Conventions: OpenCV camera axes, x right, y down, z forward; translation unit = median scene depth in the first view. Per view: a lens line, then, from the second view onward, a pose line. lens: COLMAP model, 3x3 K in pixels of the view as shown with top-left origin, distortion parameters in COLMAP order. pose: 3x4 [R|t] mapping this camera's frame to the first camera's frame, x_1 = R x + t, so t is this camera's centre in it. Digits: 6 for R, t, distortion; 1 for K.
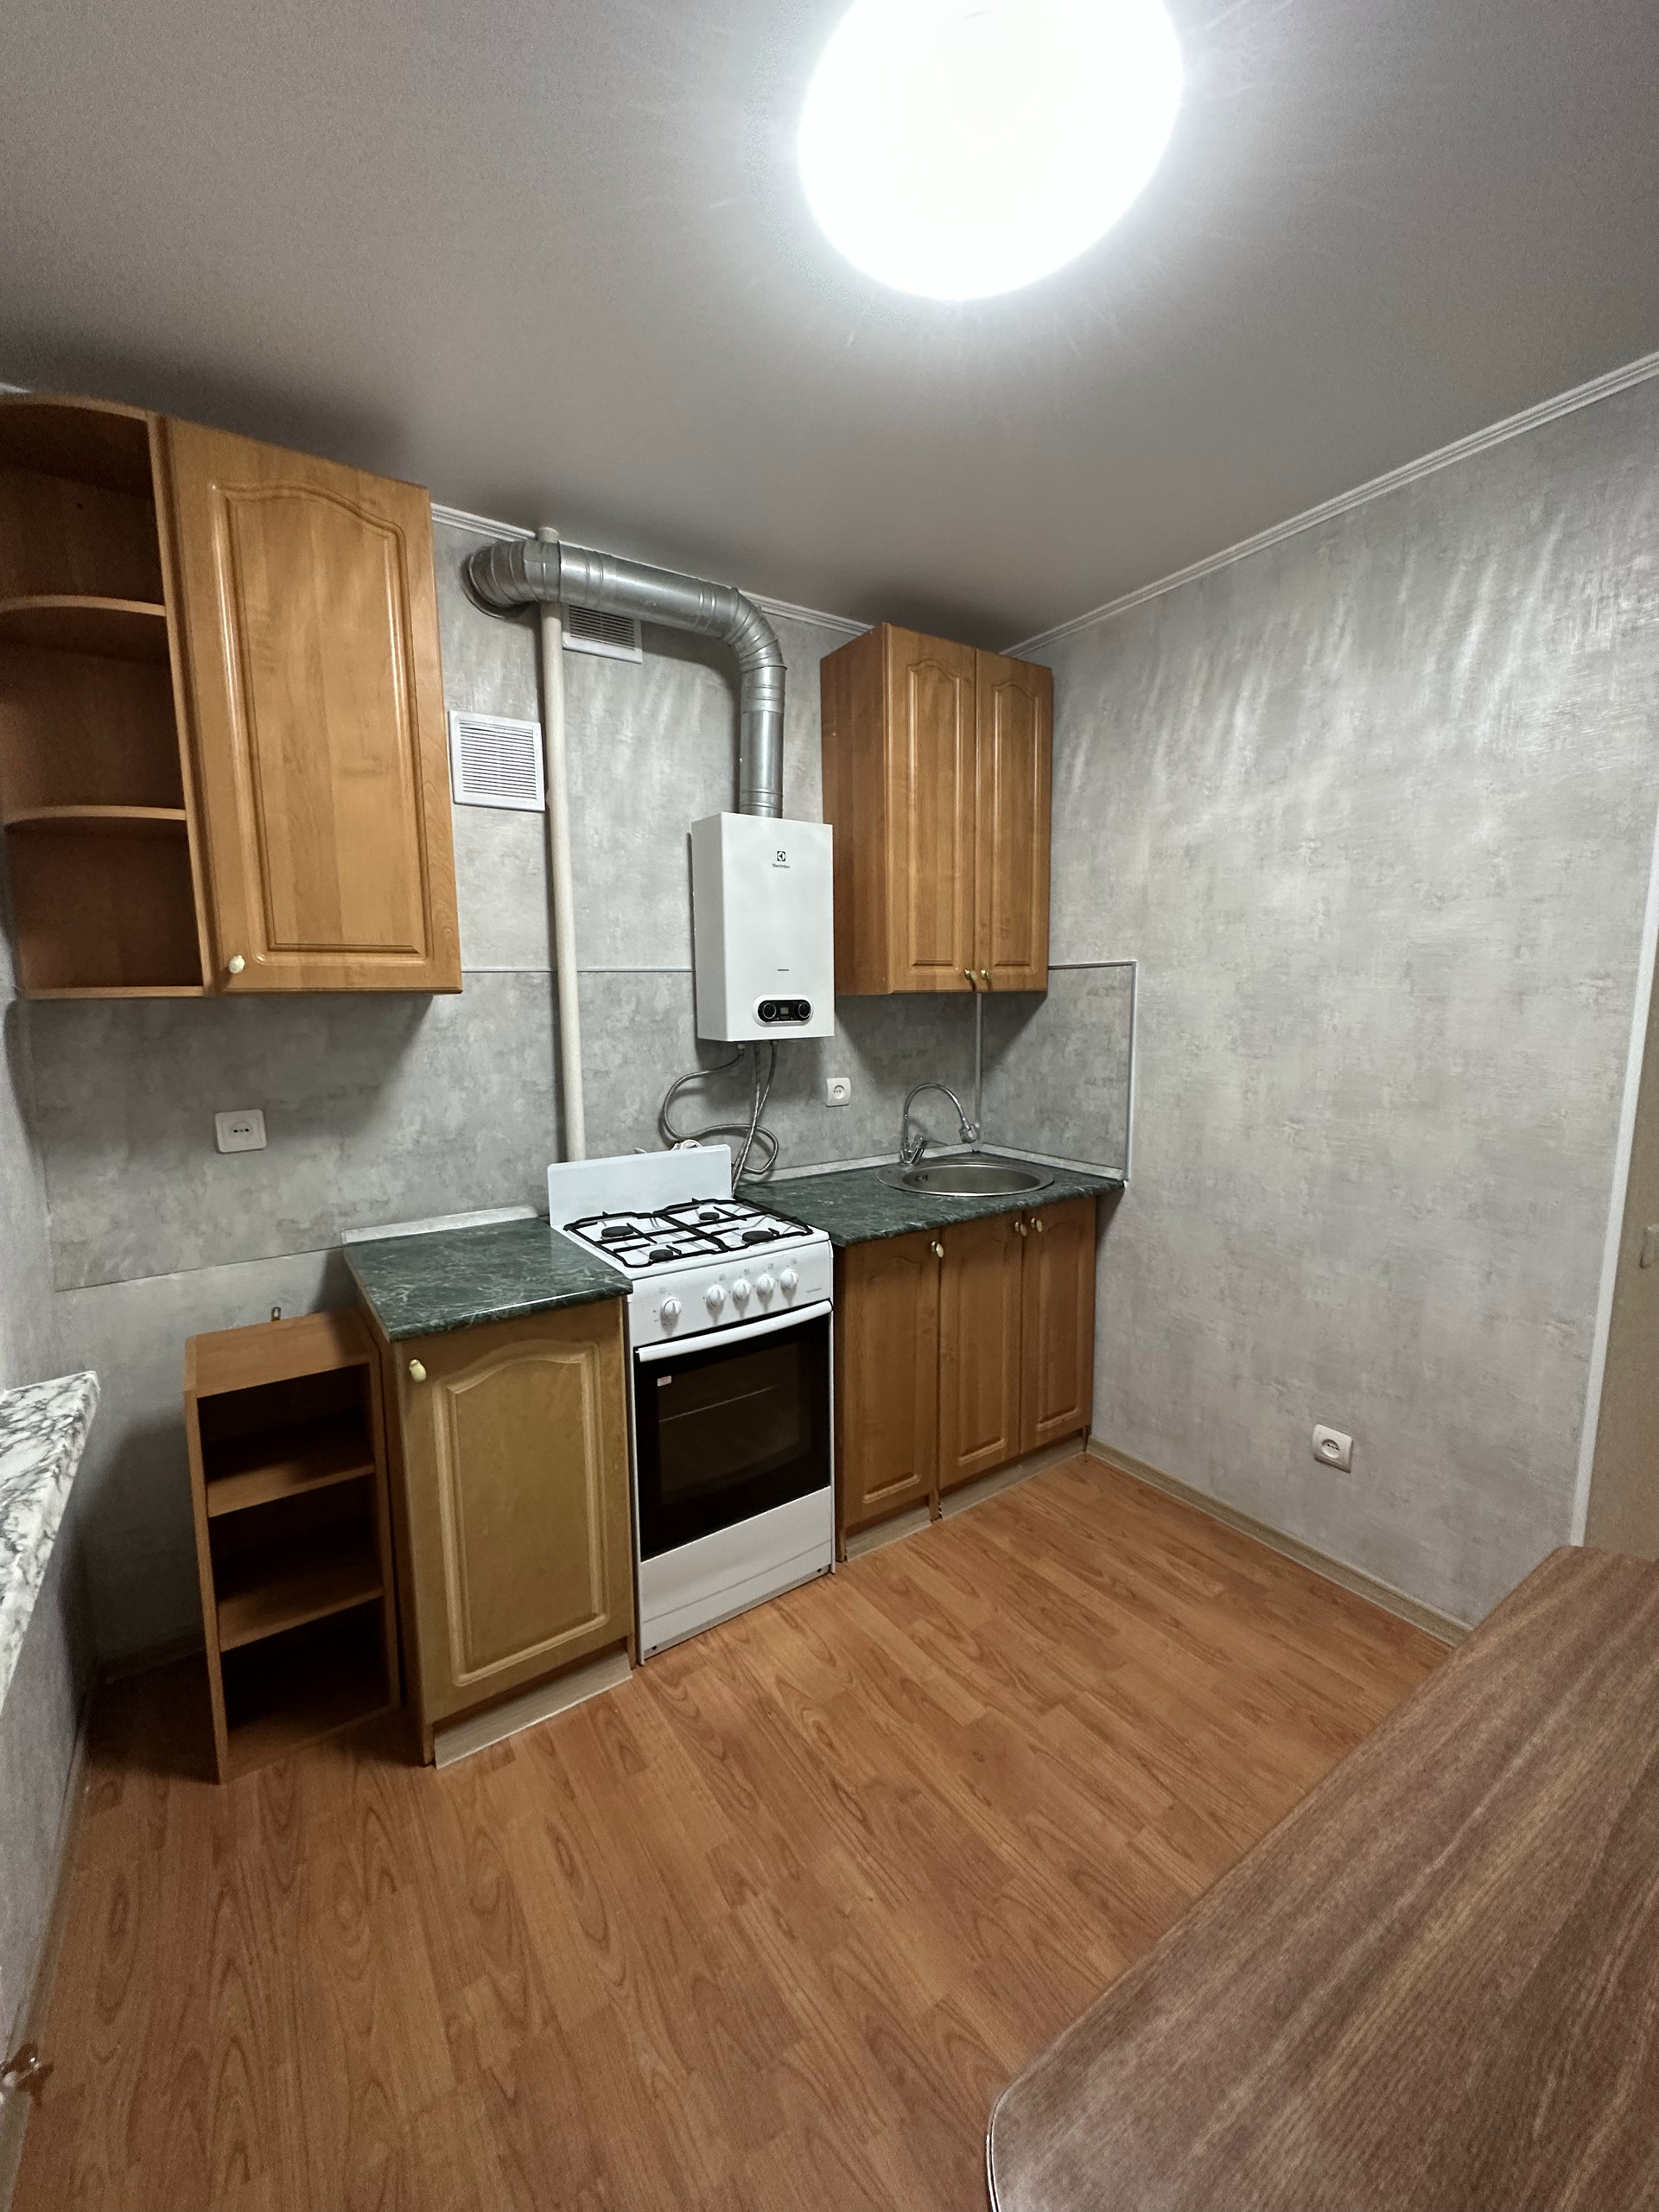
lens RADIAL K [[877.6, 0, 829.2], [0, 877.6, 1108.1], [0, 0, 1]] dist [-0.001446, 0.000119]
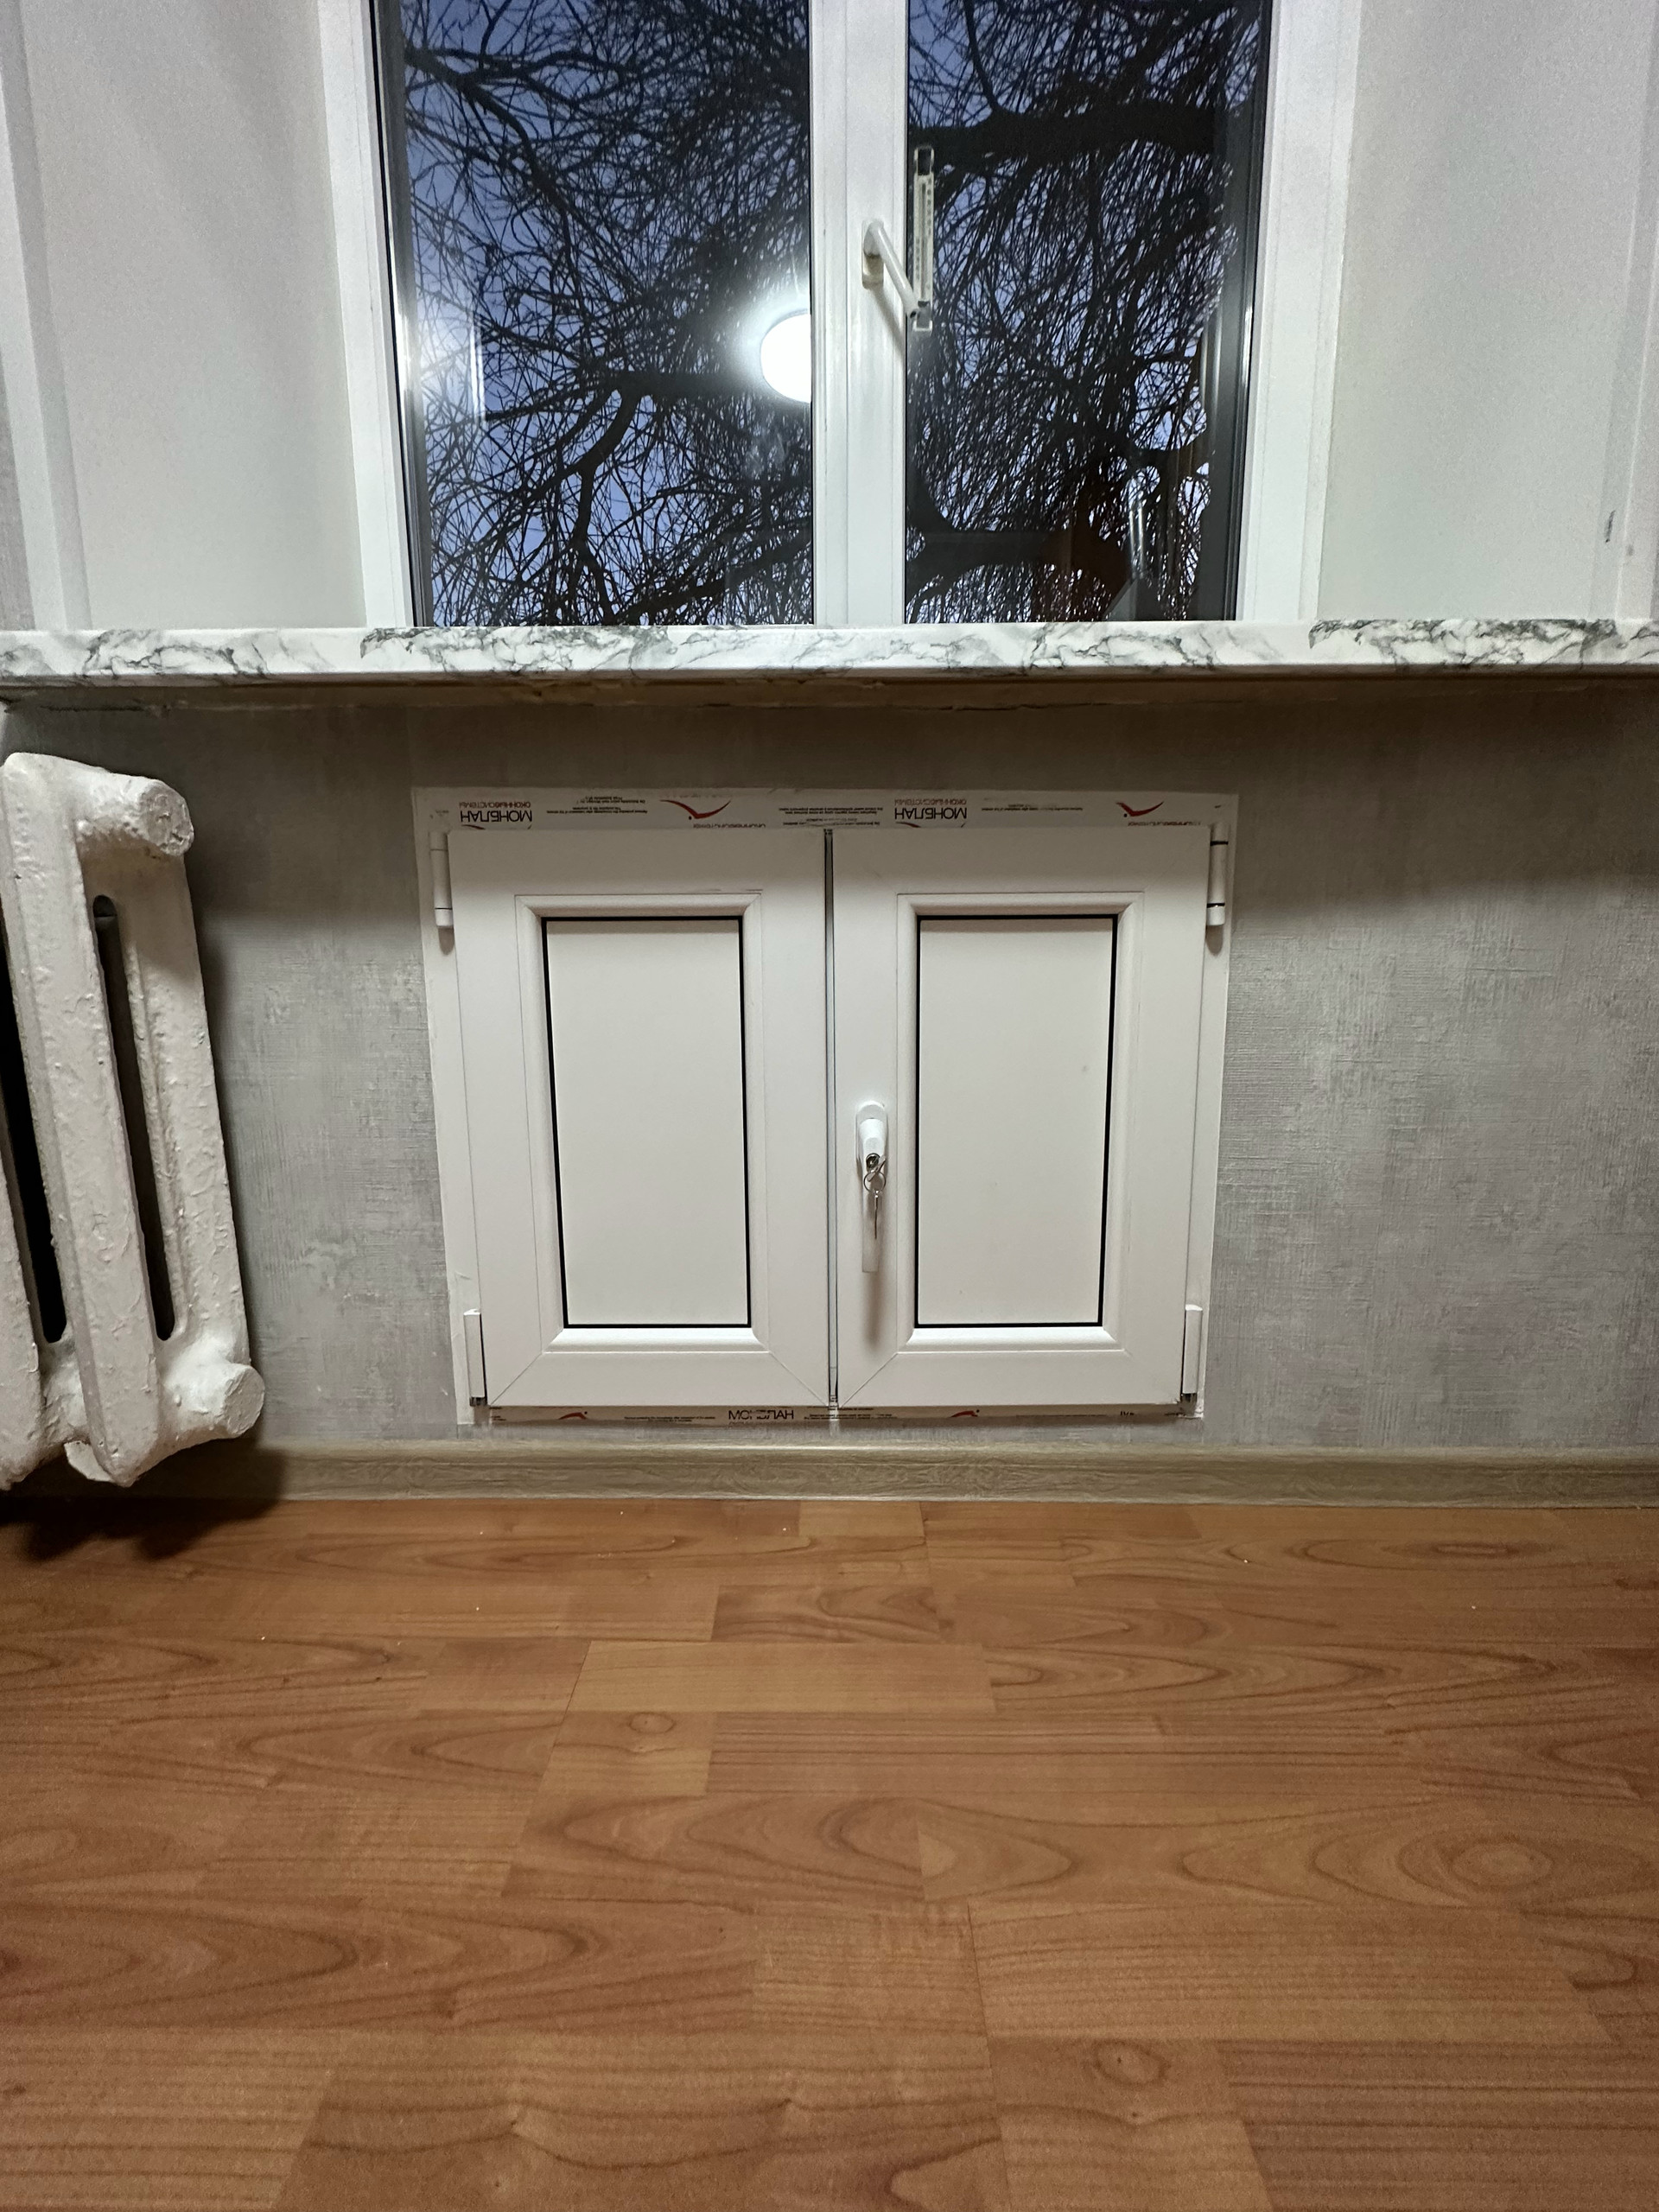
lens RADIAL K [[877.6, 0, 831.7], [0, 877.6, 1091.5], [0, 0, 1]] dist [-0.001446, 0.000119]
pose [[-0.564155, 0.132699, -0.814935, -0.063496], [-0.095015, 0.970010, 0.223726, 0.336809], [0.820184, 0.203647, -0.534628, 0.588327]]
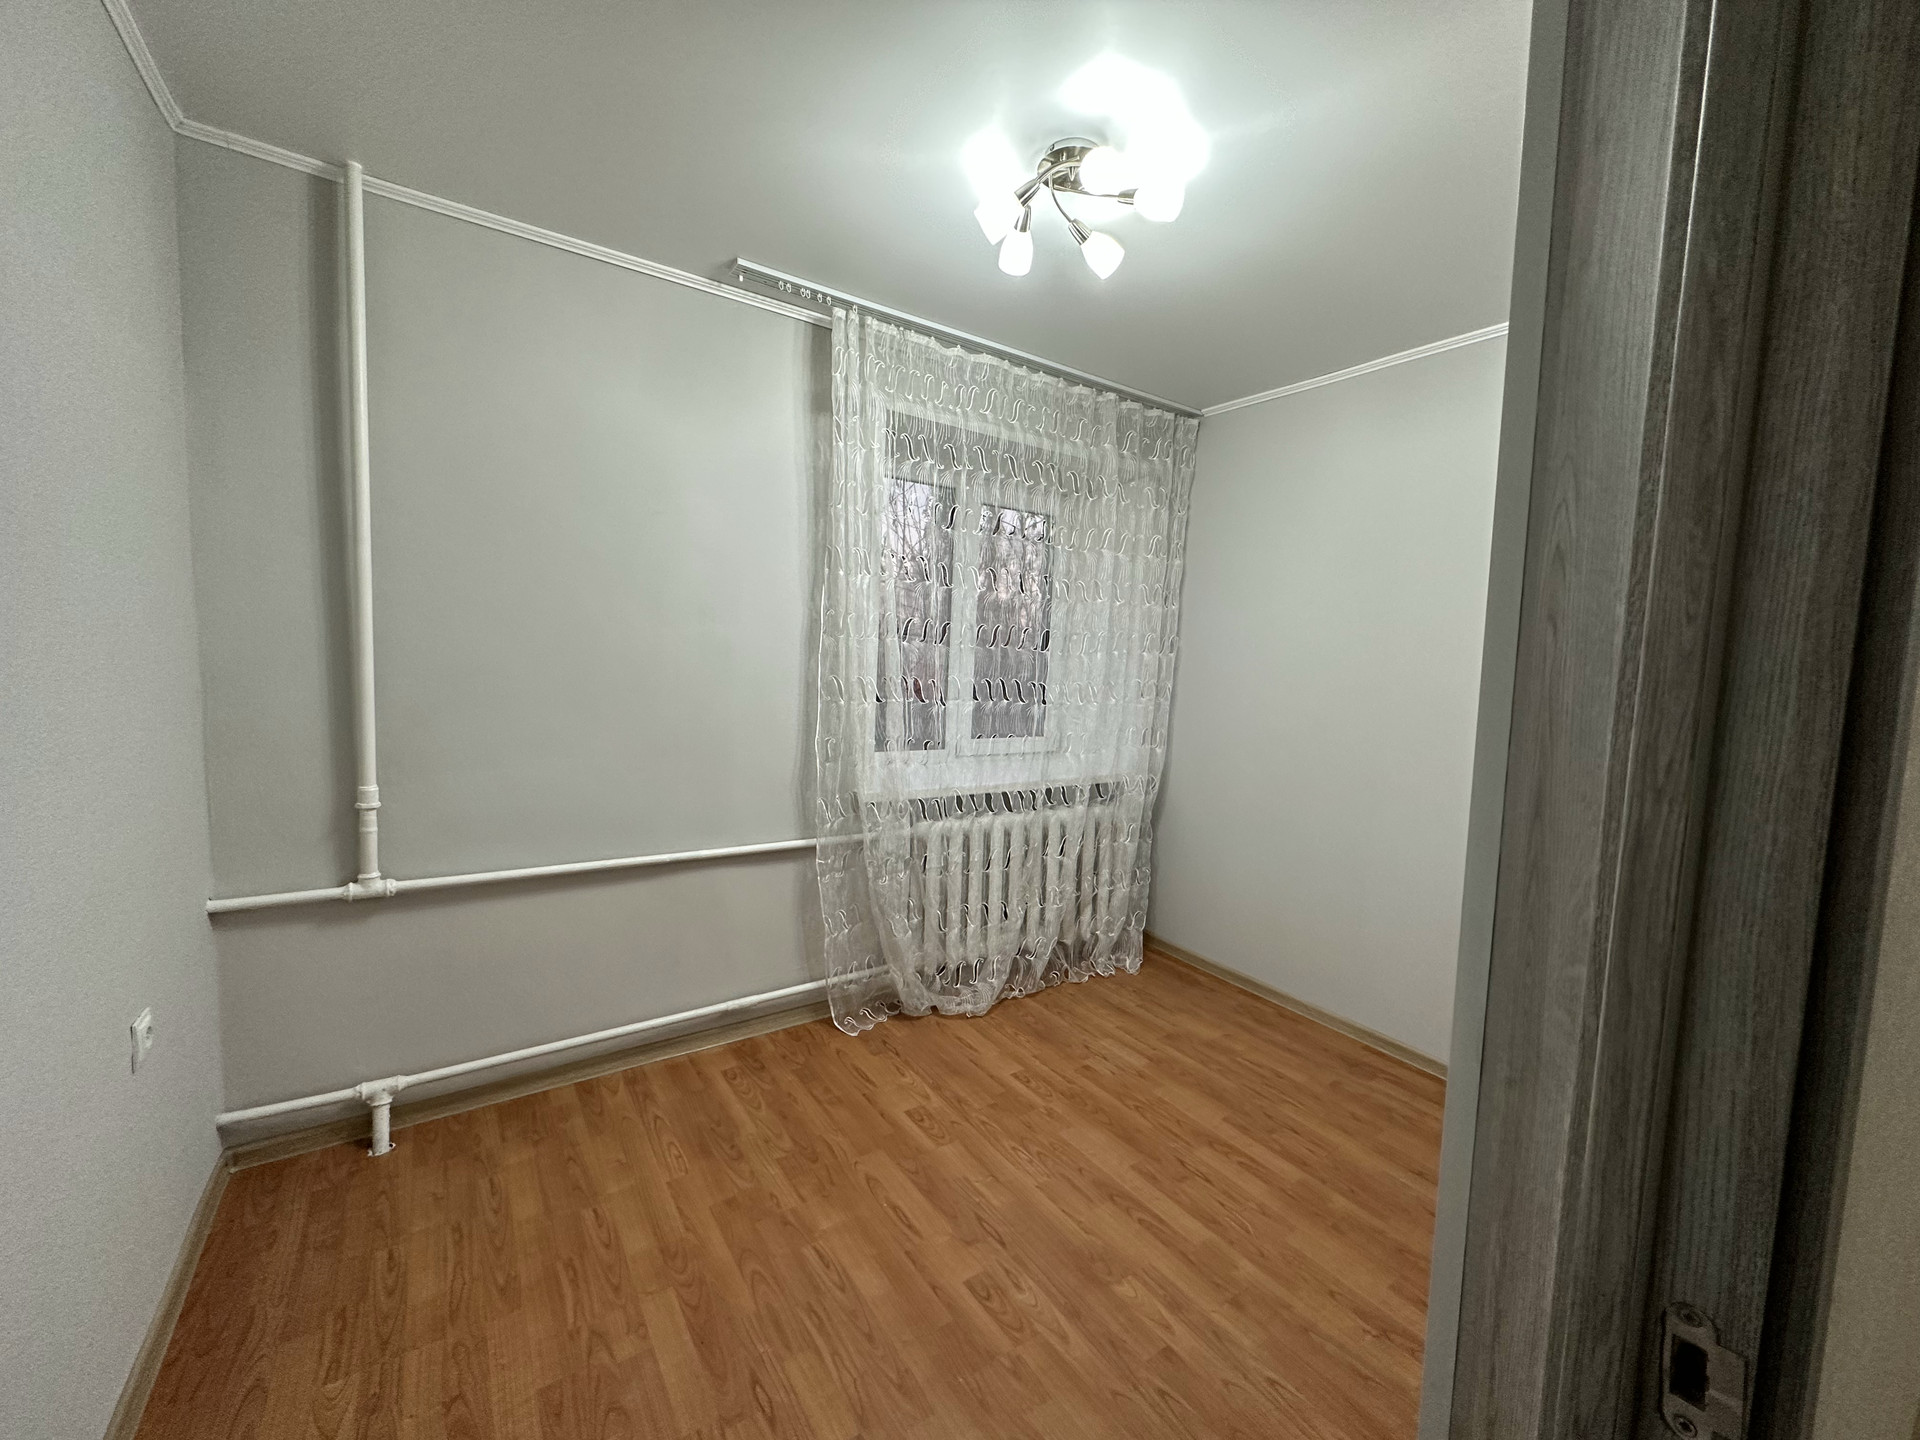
lens RADIAL K [[761.8, 0, 962.2], [0, 761.8, 717.5], [0, 0, 1]] dist [-0.001446, 0.000119]
pose [[-0.999720, -0.022695, -0.006722, 0.070431], [-0.023604, 0.977014, 0.211865, -0.183338], [0.001759, 0.211964, -0.977276, 1.492106]]
